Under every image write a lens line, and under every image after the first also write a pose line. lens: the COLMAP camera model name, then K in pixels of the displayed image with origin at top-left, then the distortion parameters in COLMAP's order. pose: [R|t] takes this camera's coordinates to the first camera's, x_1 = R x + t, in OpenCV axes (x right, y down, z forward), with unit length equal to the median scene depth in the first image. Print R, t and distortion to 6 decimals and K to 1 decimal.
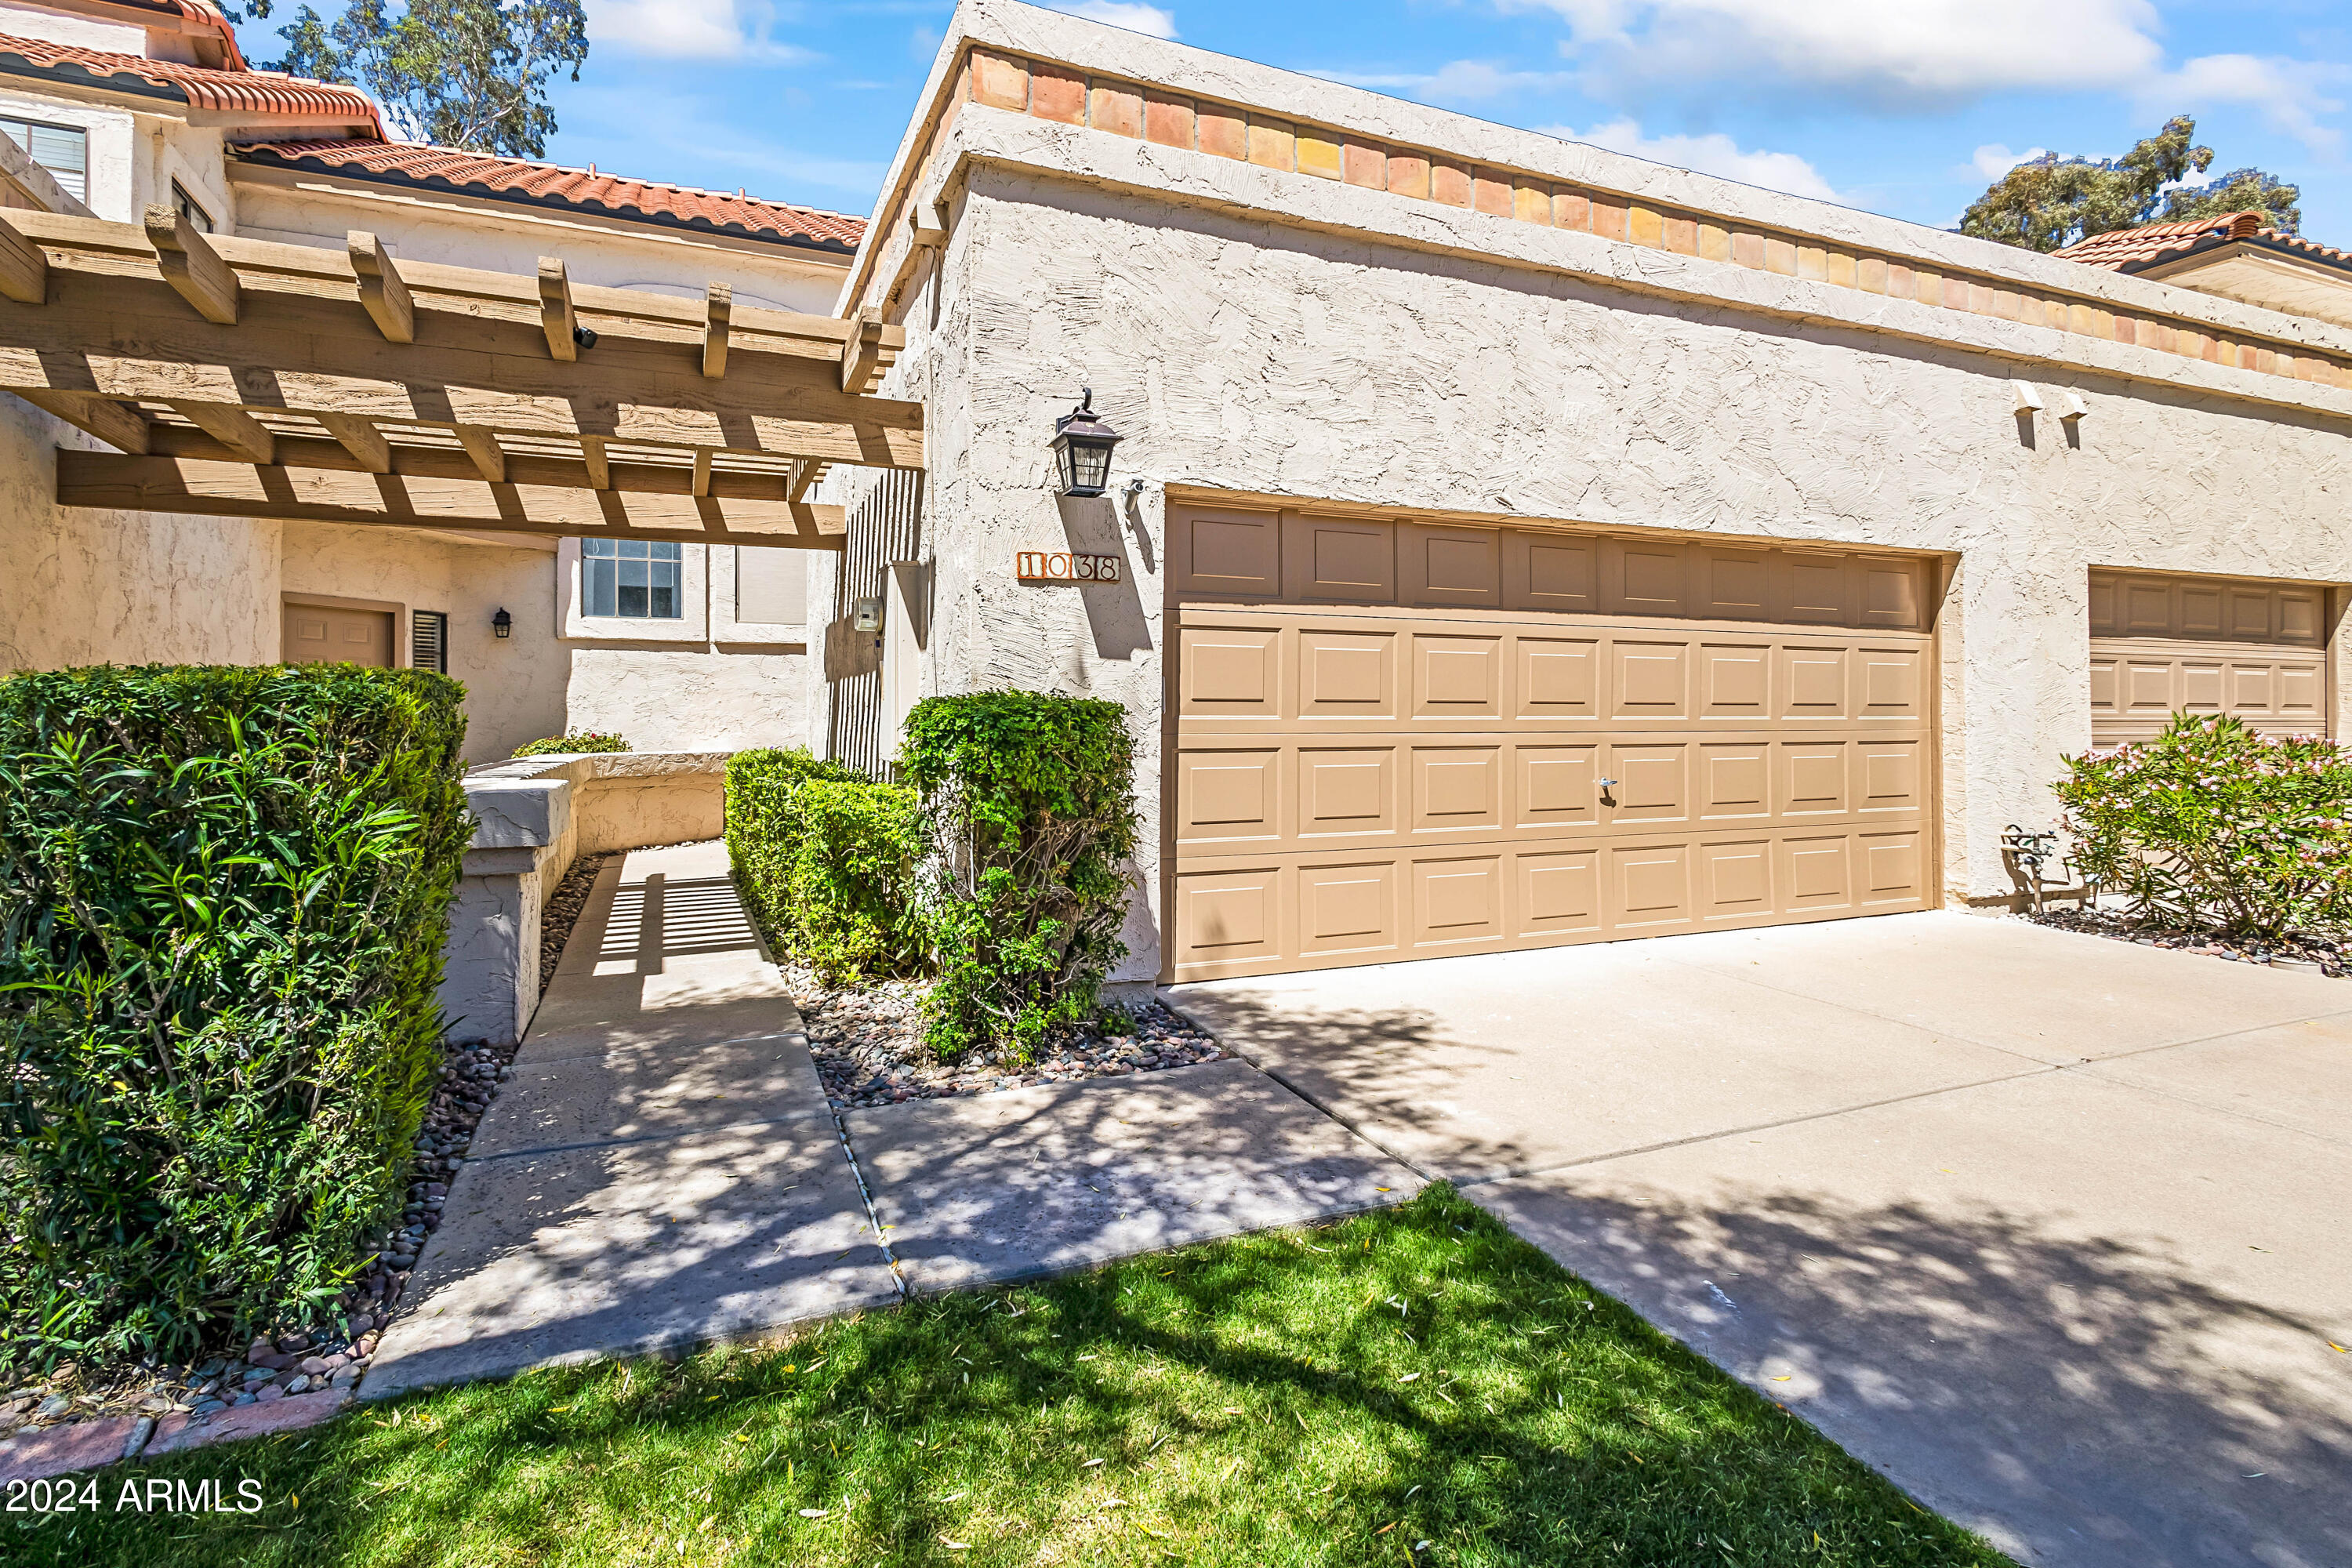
lens RADIAL K [[1078.9, 0, 1177.6], [0, 1078.9, 739.6], [0, 0, 1]] dist [0.003267, 0.000522]
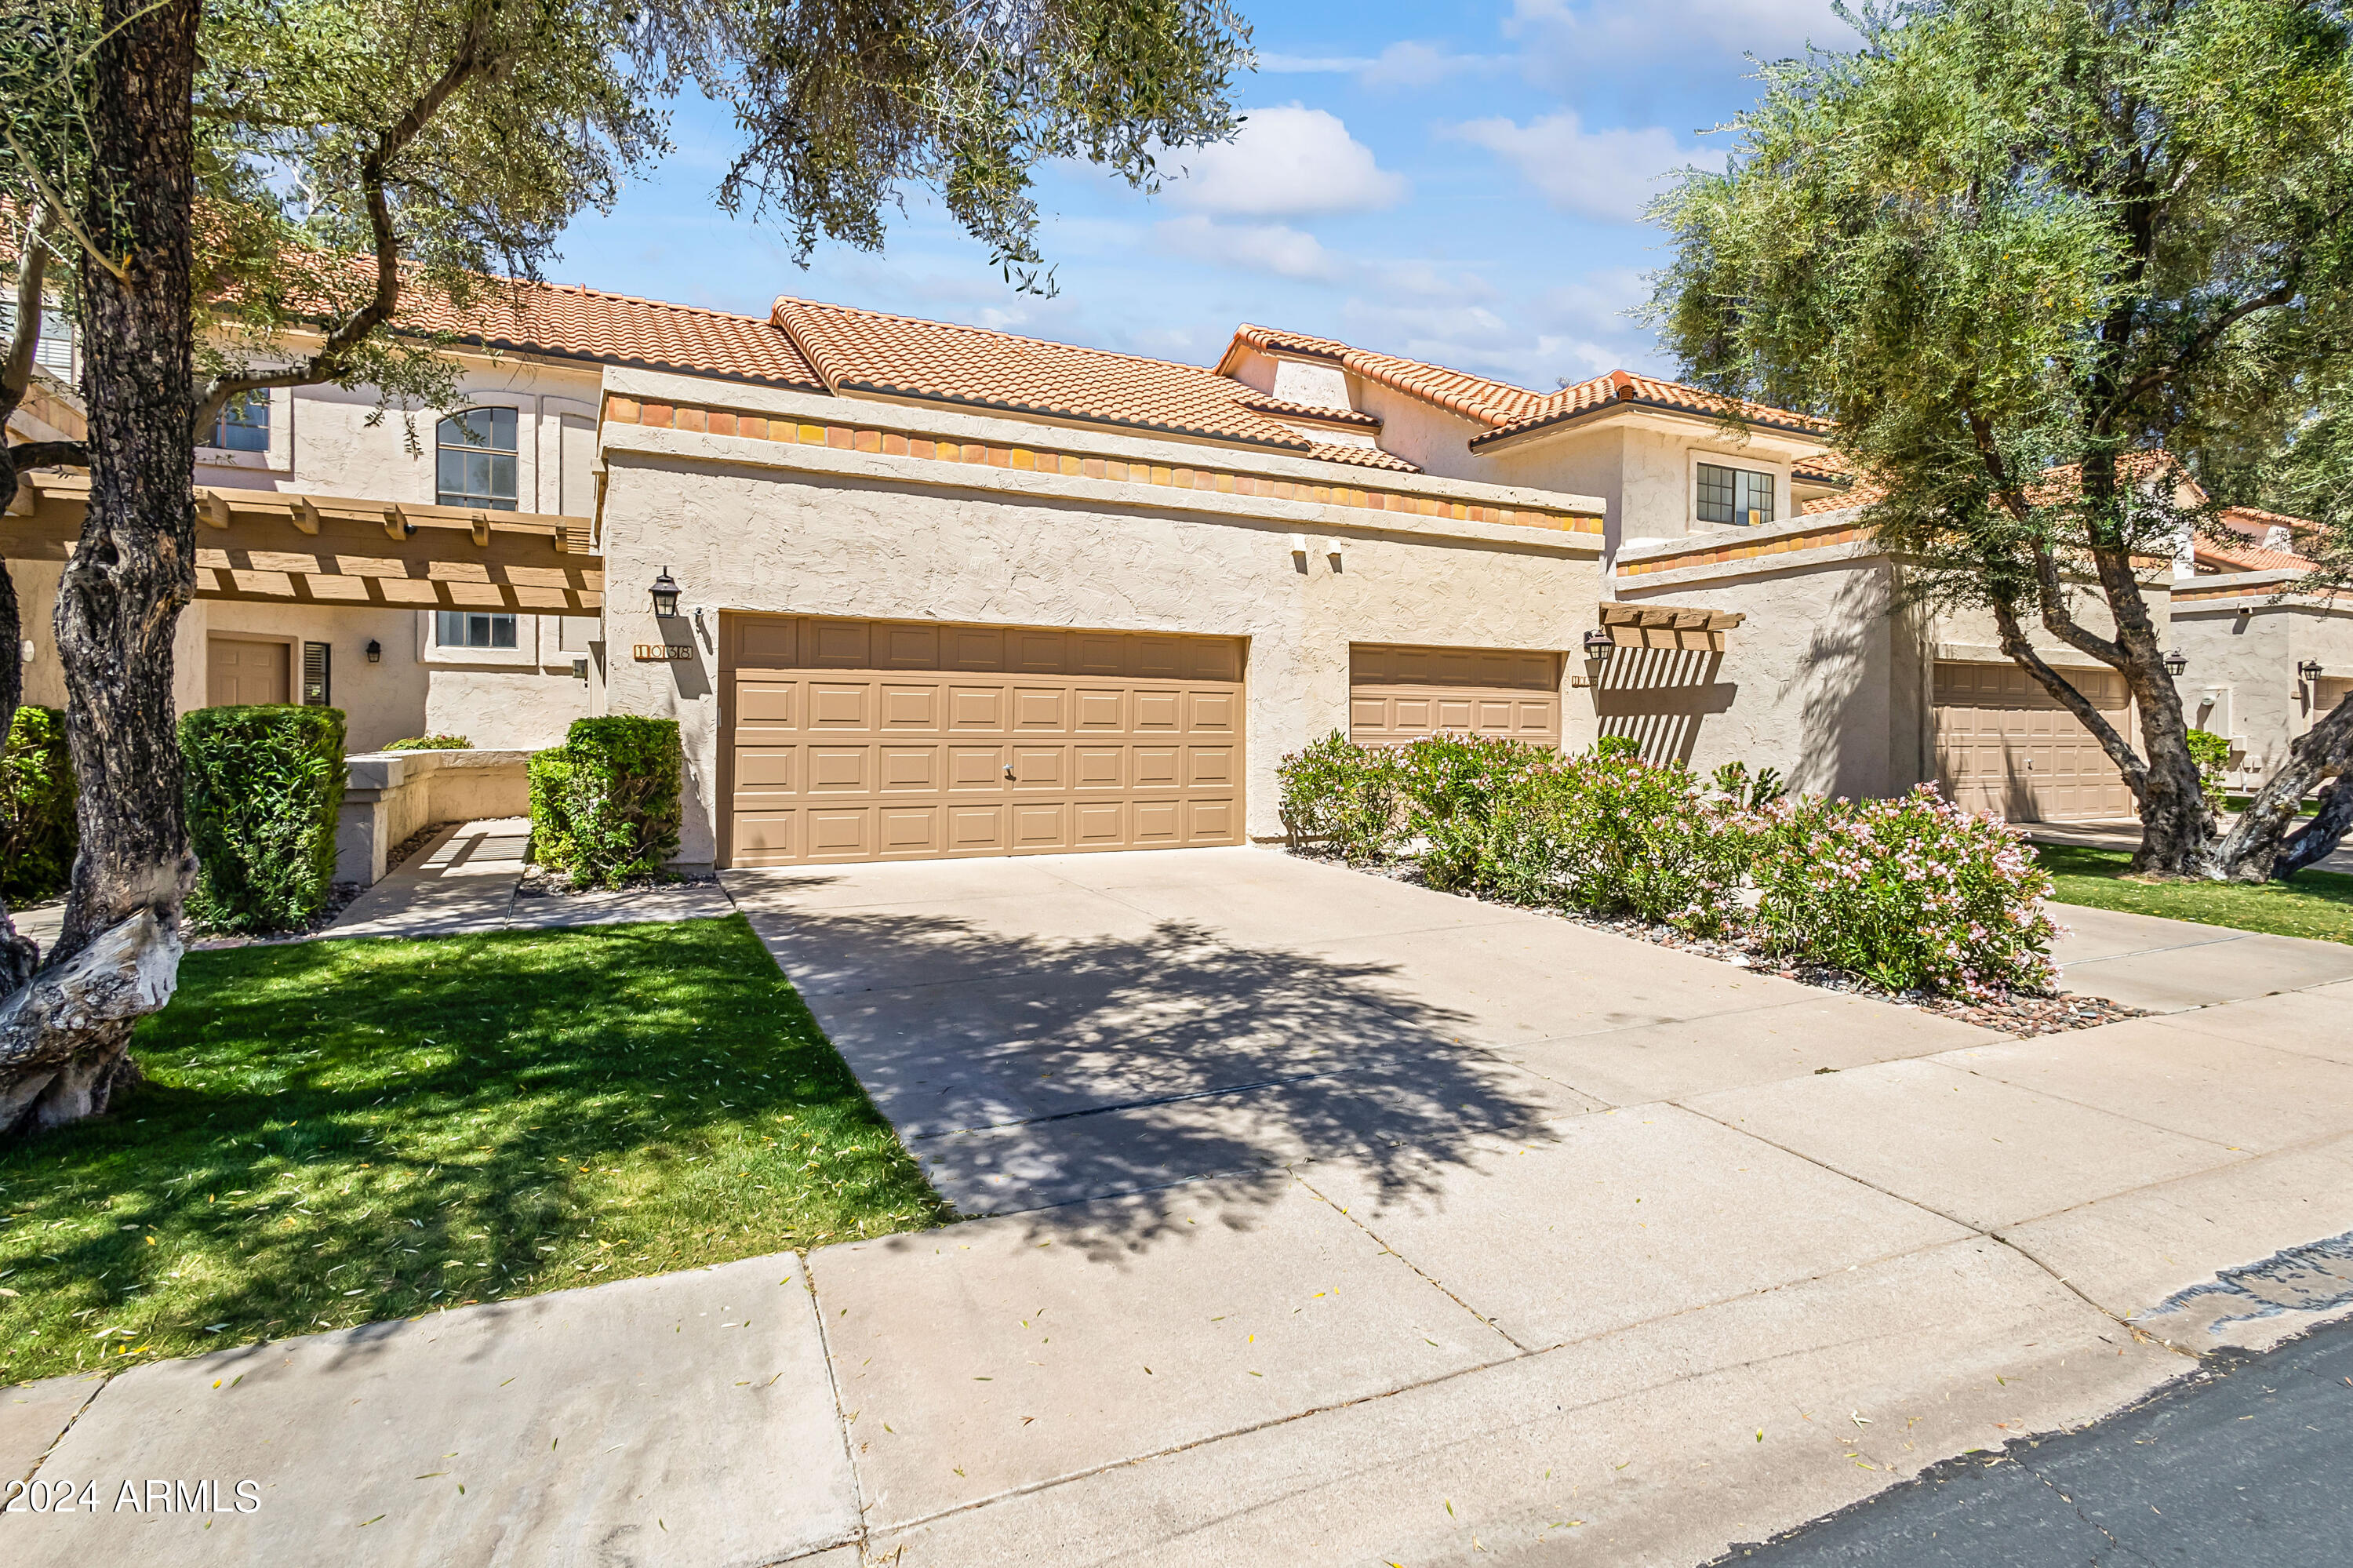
lens RADIAL K [[1122.2, 0, 1166.7], [0, 1122.2, 759.4], [0, 0, 1]] dist [0.002973, 0.000079]
pose [[0.998731, 0.007435, 0.049803, 0.645204], [-0.007920, 0.999923, 0.009564, 0.008355], [-0.049728, -0.009946, 0.998713, -0.986513]]
